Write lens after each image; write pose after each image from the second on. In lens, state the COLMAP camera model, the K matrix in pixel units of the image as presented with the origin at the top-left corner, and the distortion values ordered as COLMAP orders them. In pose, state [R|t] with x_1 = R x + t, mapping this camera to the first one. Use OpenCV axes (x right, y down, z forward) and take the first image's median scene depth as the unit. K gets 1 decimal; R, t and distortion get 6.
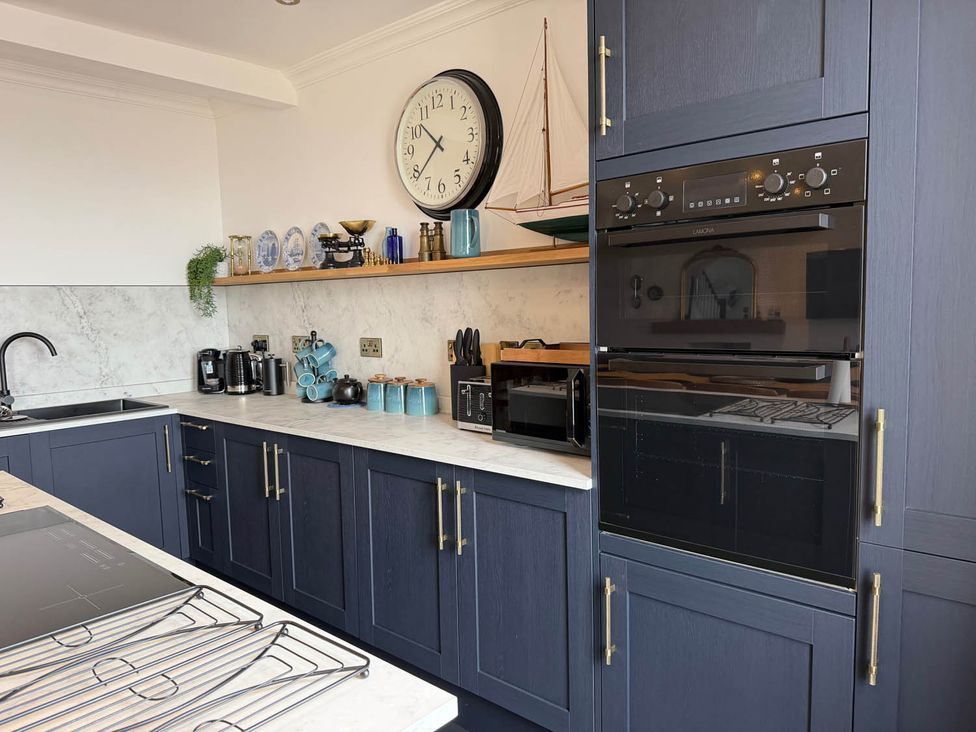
lens RADIAL K [[688.8, 0, 480.3], [0, 688.8, 378.5], [0, 0, 1]] dist [0.074740, -0.084970]
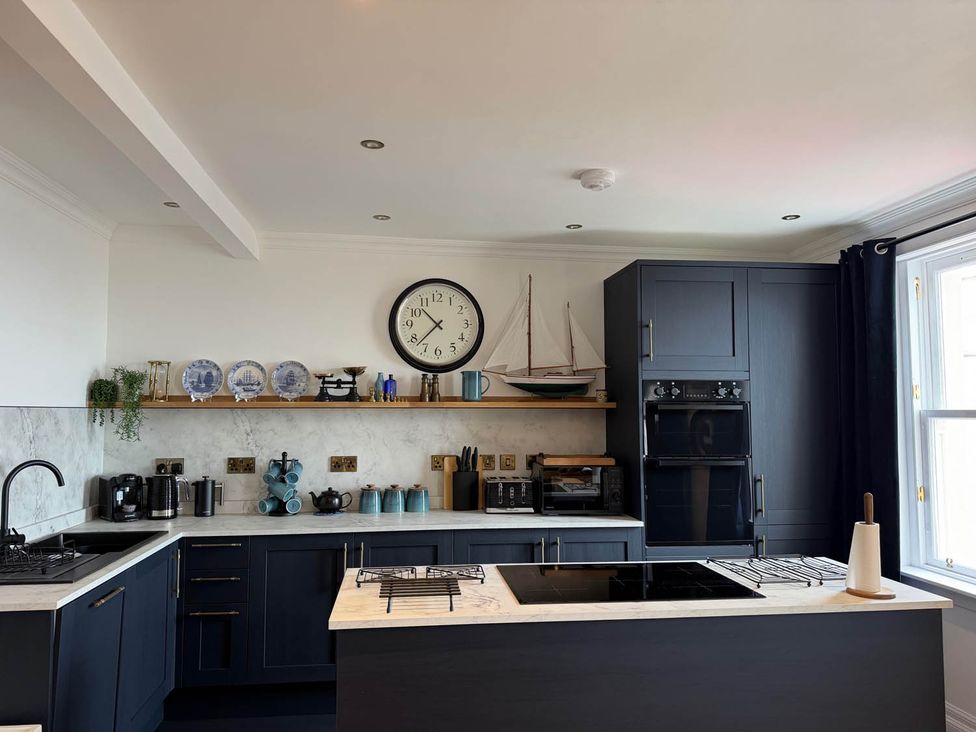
lens RADIAL K [[688.8, 0, 482.8], [0, 688.8, 369.0], [0, 0, 1]] dist [0.074740, -0.084970]
pose [[0.649091, 0.073242, 0.757176, -0.972374], [0.066832, 0.986015, -0.152670, -0.006882], [-0.757769, 0.149701, 0.635119, -0.007440]]
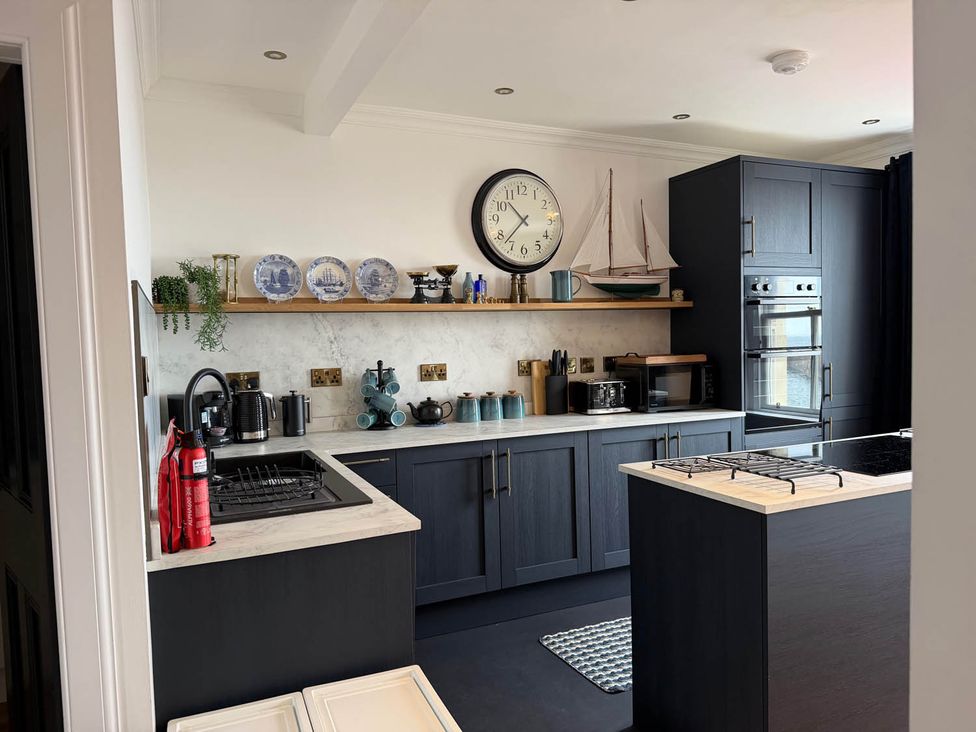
lens RADIAL K [[688.8, 0, 487.4], [0, 688.8, 370.5], [0, 0, 1]] dist [0.074740, -0.084970]
pose [[0.394620, -0.030237, 0.918347, -1.195343], [0.117788, 0.992877, -0.017923, -0.017636], [-0.911263, 0.115243, 0.395371, 0.477159]]
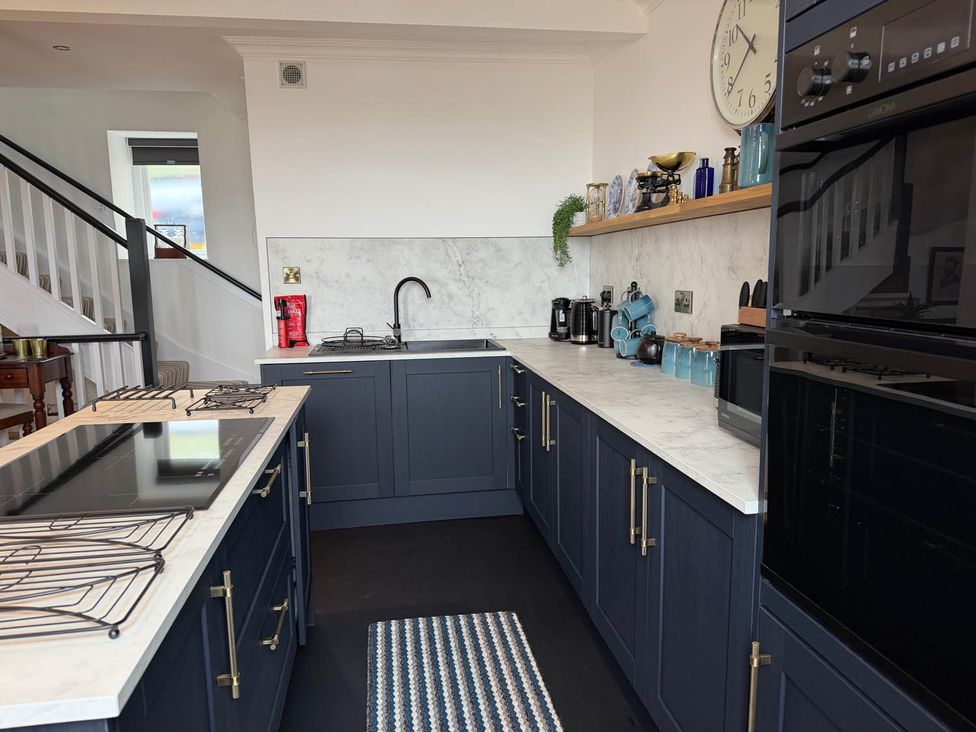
lens RADIAL K [[688.8, 0, 480.3], [0, 688.8, 364.4], [0, 0, 1]] dist [0.074740, -0.084970]
pose [[0.765782, 0.100718, -0.635164, 0.211951], [-0.071531, 0.994871, 0.071516, -0.010339], [0.639109, -0.009331, 0.769059, 0.164431]]
